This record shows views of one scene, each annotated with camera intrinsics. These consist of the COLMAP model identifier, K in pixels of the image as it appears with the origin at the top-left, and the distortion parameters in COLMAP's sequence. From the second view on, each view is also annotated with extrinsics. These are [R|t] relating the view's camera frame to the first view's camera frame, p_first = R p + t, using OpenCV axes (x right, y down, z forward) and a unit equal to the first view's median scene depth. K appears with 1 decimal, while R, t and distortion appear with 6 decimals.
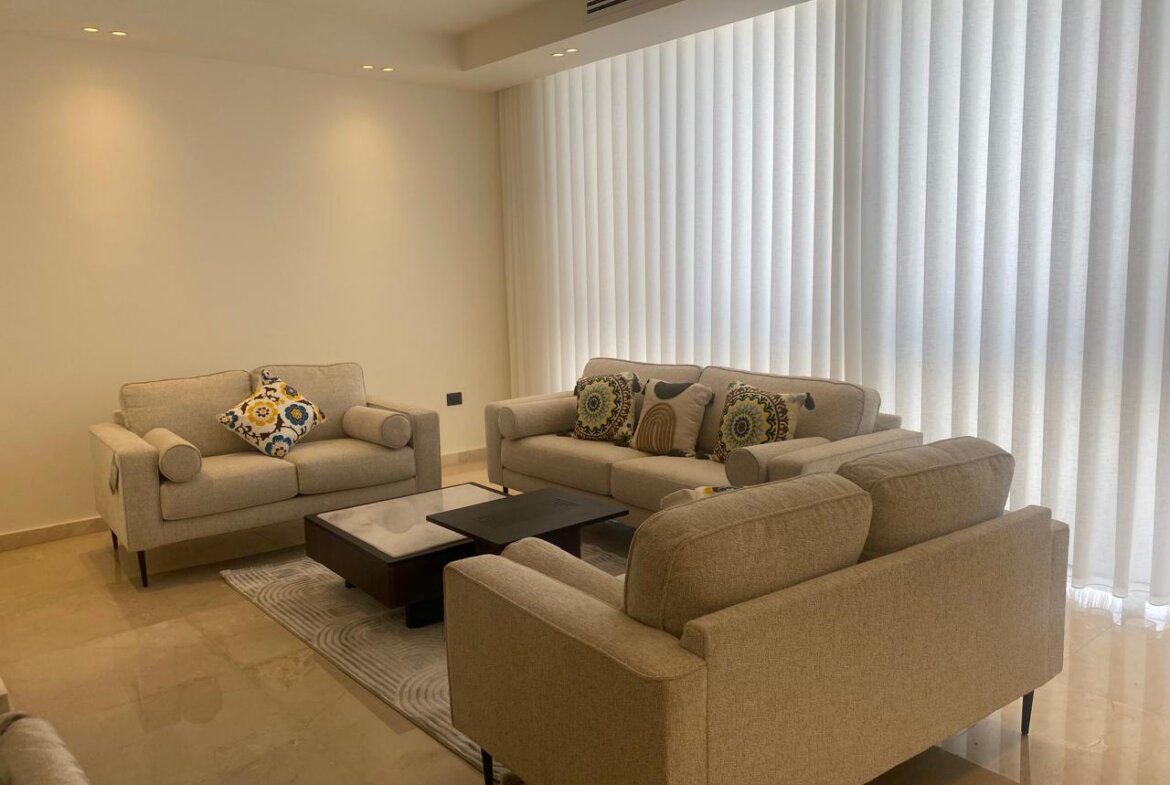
lens RADIAL K [[879.4, 0, 588.1], [0, 879.4, 376.6], [0, 0, 1]] dist [0.008096, -0.001035]
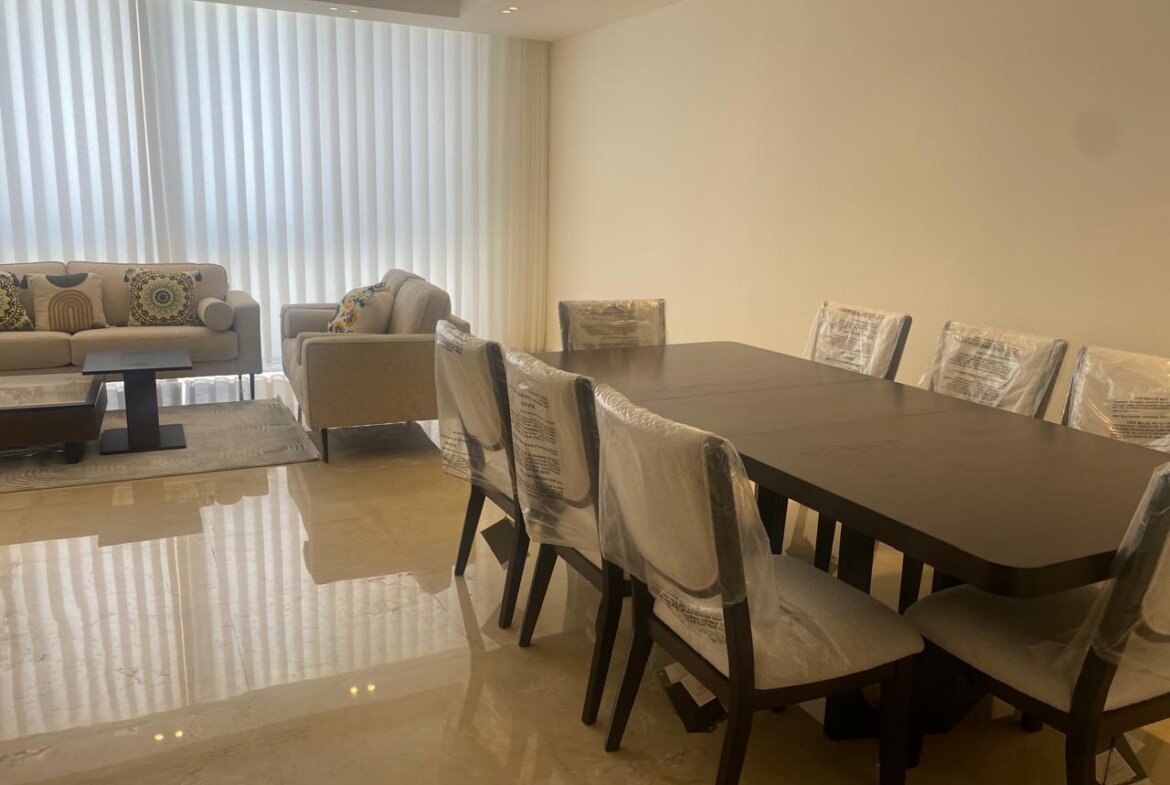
lens RADIAL K [[928.5, 0, 585.0], [0, 928.5, 392.5], [0, 0, 1]] dist [0.004324, -0.004024]
pose [[0.240505, -0.162678, 0.956919, -0.984073], [0.088277, 0.985436, 0.145340, 0.044211], [-0.966625, 0.049519, 0.251363, -0.031225]]
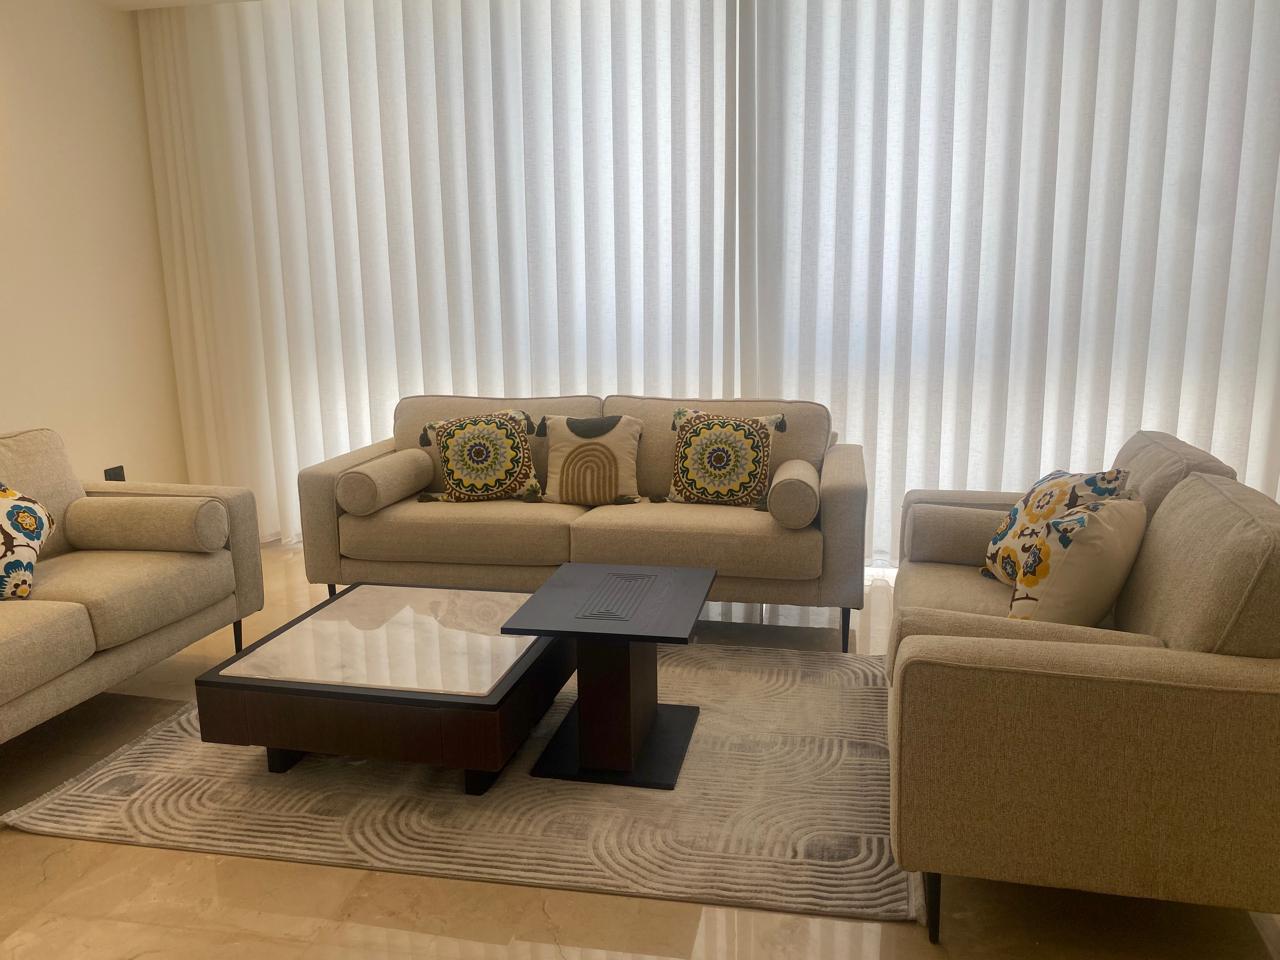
lens RADIAL K [[966.8, 0, 627.5], [0, 966.8, 464.5], [0, 0, 1]] dist [0.072119, -0.092698]
pose [[0.788583, -0.103748, 0.606113, -0.418941], [0.074238, 0.994518, 0.073643, -0.013103], [-0.610430, -0.013077, 0.791962, 0.254492]]
